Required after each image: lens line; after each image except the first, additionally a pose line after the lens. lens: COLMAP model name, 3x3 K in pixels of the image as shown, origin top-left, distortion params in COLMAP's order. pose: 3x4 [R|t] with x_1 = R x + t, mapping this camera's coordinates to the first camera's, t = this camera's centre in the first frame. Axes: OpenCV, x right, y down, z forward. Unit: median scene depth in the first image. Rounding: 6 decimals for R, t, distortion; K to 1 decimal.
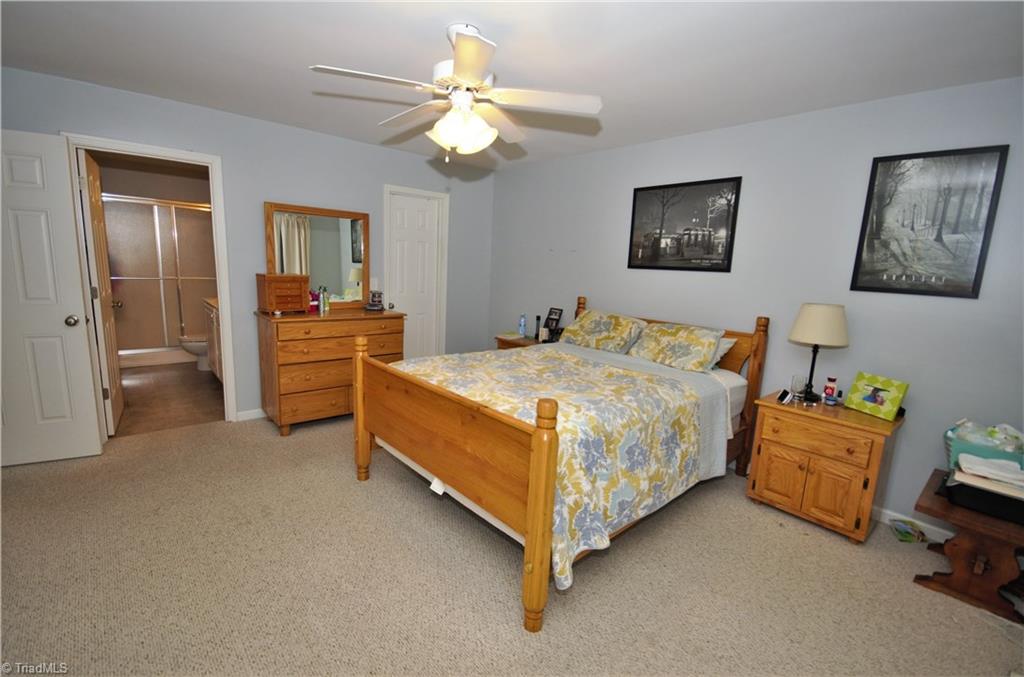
lens RADIAL K [[452.8, 0, 509.3], [0, 452.8, 343.1], [0, 0, 1]] dist [0.001713, -0.004066]
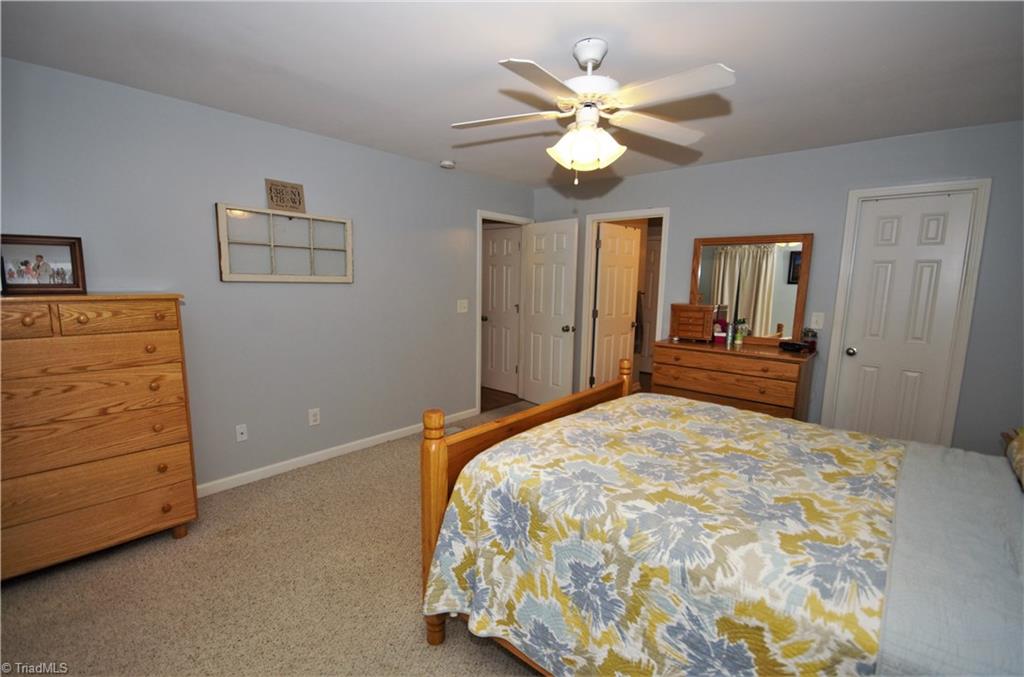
lens RADIAL K [[452.8, 0, 509.6], [0, 452.8, 339.1], [0, 0, 1]] dist [0.001713, -0.004066]
pose [[0.126729, 0.083968, -0.988377, 0.826220], [-0.183900, 0.981126, 0.059773, -0.093538], [0.974741, 0.174188, 0.139779, 0.746908]]
